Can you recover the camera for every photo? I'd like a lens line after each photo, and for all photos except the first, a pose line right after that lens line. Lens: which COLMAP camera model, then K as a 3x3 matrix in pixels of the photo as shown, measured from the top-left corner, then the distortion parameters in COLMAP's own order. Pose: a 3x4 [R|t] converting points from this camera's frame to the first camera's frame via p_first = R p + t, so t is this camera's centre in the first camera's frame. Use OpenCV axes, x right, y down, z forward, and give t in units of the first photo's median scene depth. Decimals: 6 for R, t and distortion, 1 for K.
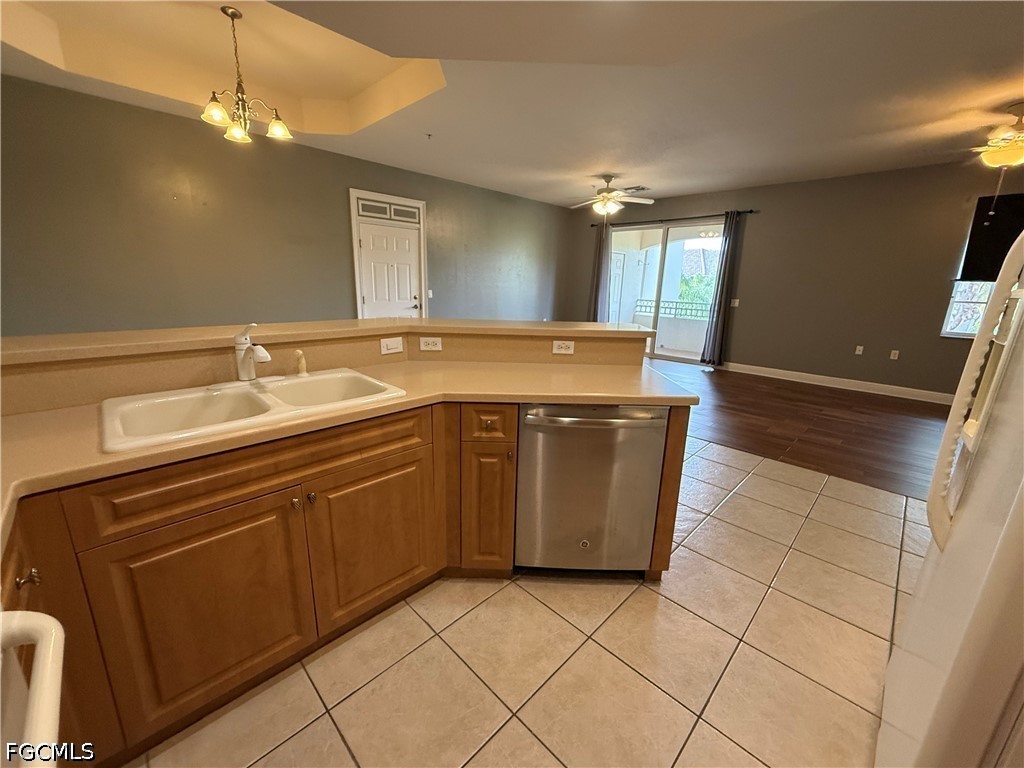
lens RADIAL K [[406.5, 0, 502.9], [0, 406.5, 380.2], [0, 0, 1]] dist [-0.007344, 0.001464]
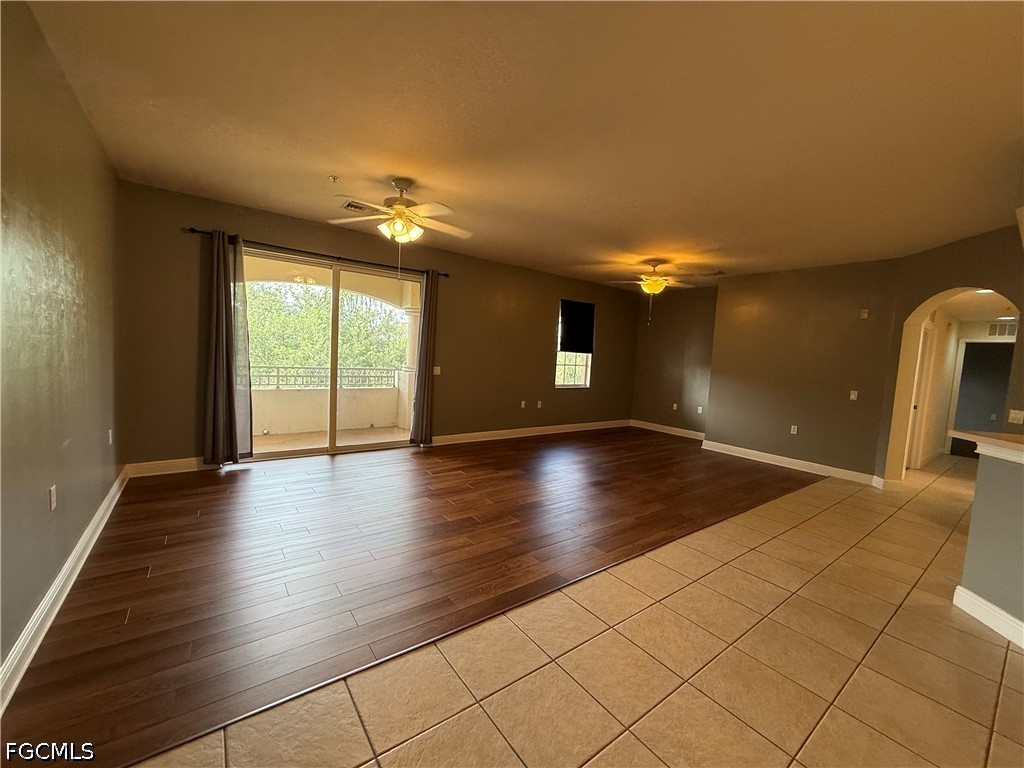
lens RADIAL K [[406.5, 0, 508.3], [0, 406.5, 379.8], [0, 0, 1]] dist [-0.007344, 0.001464]
pose [[0.128120, -0.086299, 0.987997, -0.313240], [0.183991, 0.980981, 0.061826, -0.206273], [-0.974542, 0.173862, 0.141562, 0.752911]]
